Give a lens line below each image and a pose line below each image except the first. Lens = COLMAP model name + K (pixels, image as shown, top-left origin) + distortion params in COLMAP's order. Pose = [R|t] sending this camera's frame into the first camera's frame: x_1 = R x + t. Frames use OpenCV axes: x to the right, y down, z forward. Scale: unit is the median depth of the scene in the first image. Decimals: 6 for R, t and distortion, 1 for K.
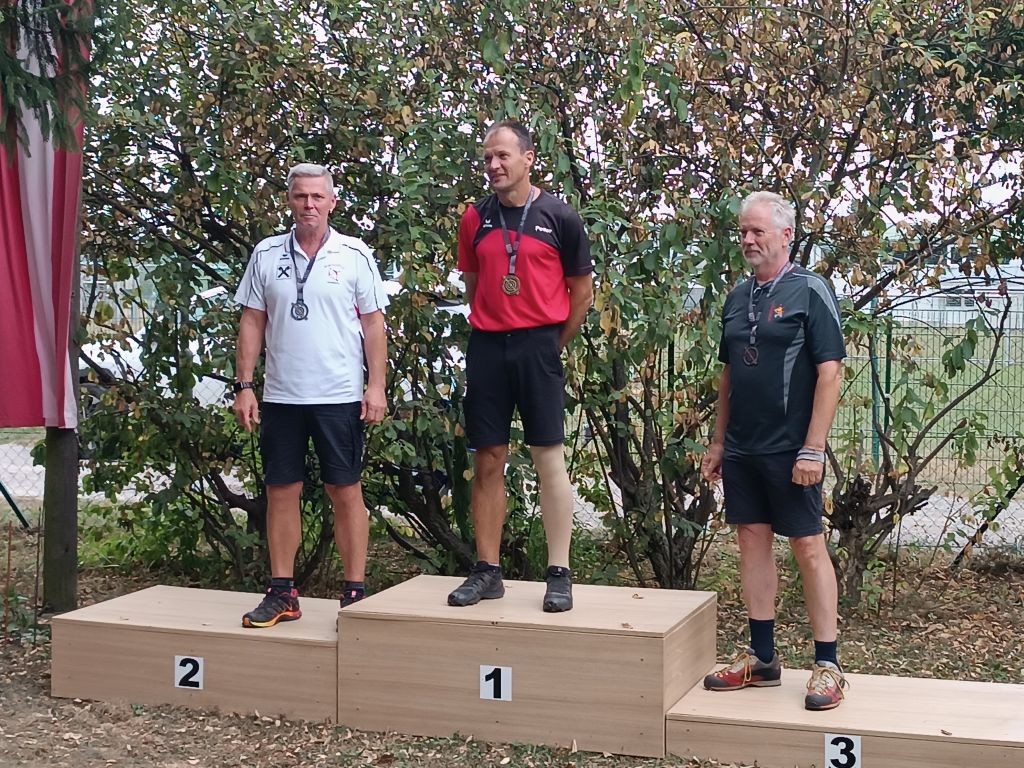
lens RADIAL K [[1723.5, 0, 512.8], [0, 1723.5, 382.1], [0, 0, 1]] dist [0.041052, 0.000000]
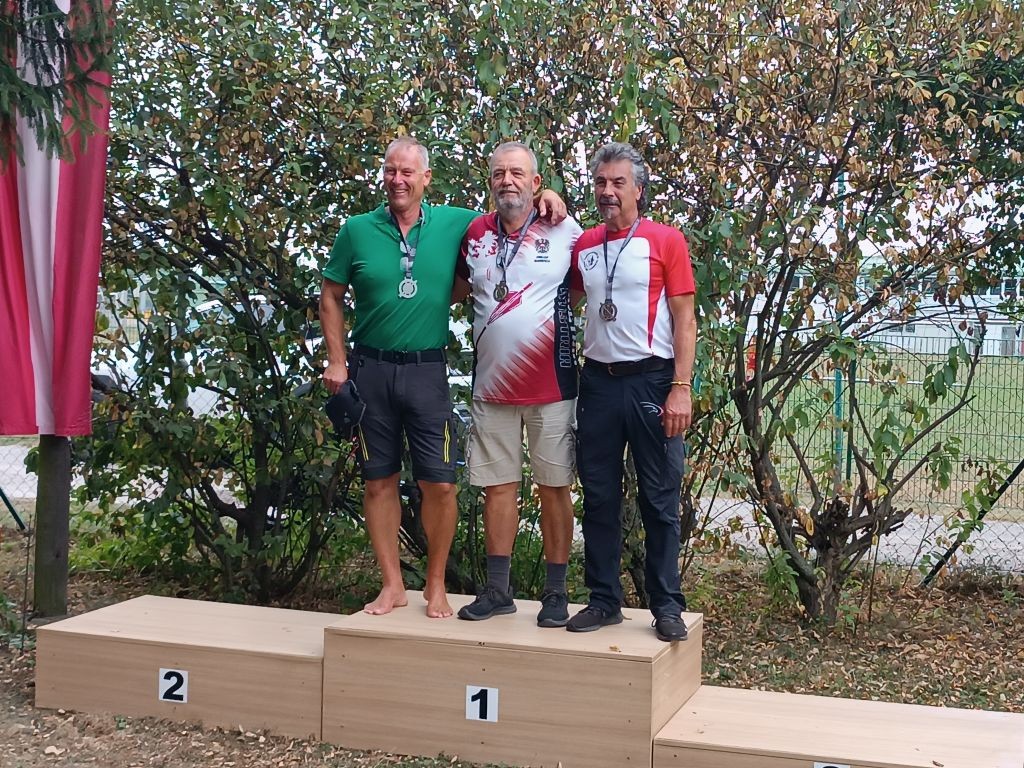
lens RADIAL K [[1571.5, 0, 512.2], [0, 1571.5, 390.7], [0, 0, 1]] dist [0.034938, 0.000000]
pose [[0.999698, 0.019511, 0.014959, -0.007470], [-0.019488, 0.999809, -0.001648, -0.003641], [-0.014989, 0.001356, 0.999887, 0.073640]]
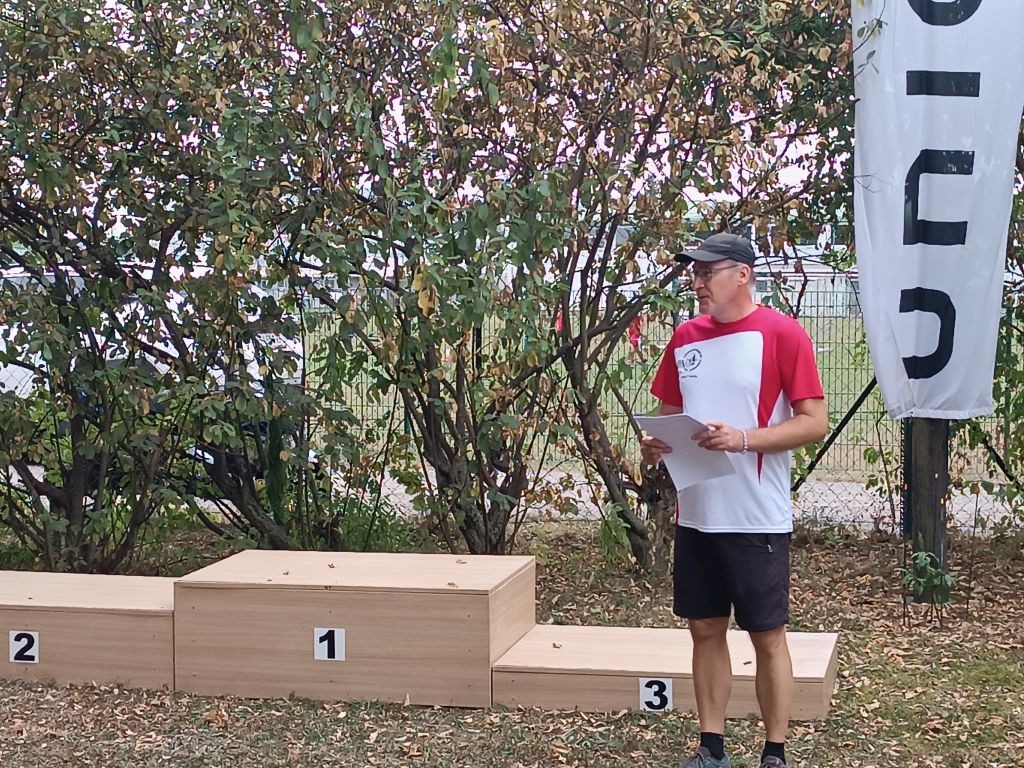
lens RADIAL K [[1957.1, 0, 480.4], [0, 1957.1, 376.7], [0, 0, 1]] dist [0.046106, 0.000000]
pose [[0.994203, -0.013350, 0.106683, -0.034212], [0.013623, 0.999906, -0.001827, 0.011730], [-0.106649, 0.003270, 0.994291, -0.153332]]
